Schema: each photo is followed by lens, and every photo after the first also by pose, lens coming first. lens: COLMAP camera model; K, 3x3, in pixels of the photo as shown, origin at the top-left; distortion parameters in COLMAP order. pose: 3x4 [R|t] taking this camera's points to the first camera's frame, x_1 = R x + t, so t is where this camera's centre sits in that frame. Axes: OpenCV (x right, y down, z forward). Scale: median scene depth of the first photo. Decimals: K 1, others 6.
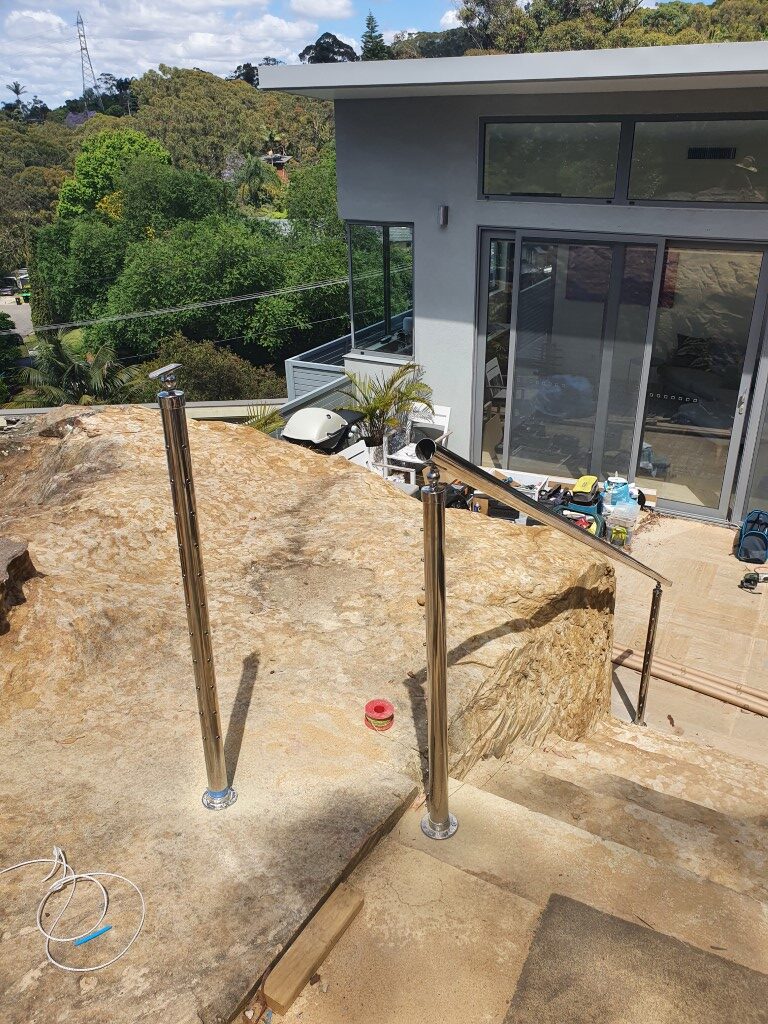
lens RADIAL K [[792.5, 0, 394.0], [0, 792.5, 507.0], [0, 0, 1]] dist [0.050954, -0.048525]
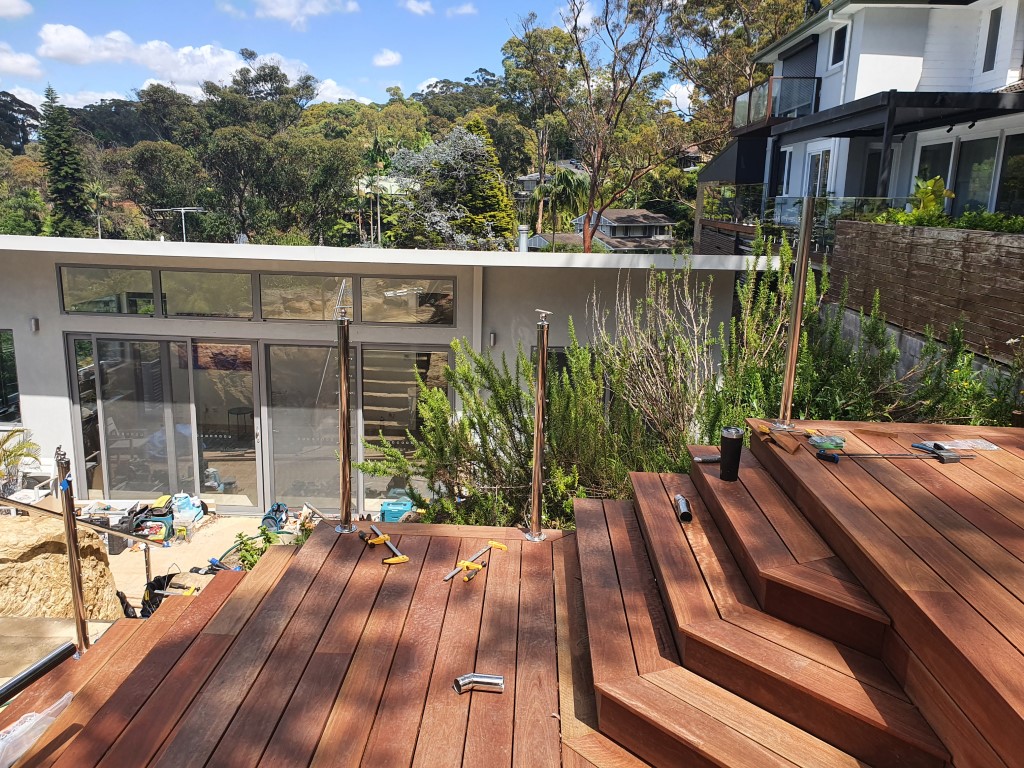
lens RADIAL K [[796.7, 0, 512.2], [0, 796.7, 379.2], [0, 0, 1]] dist [-0.027211, 0.048972]
pose [[0.889674, -0.060903, 0.452517, 0.169991], [0.154331, 0.972846, -0.172490, 0.100802], [-0.429724, 0.223297, 0.874914, -0.568933]]
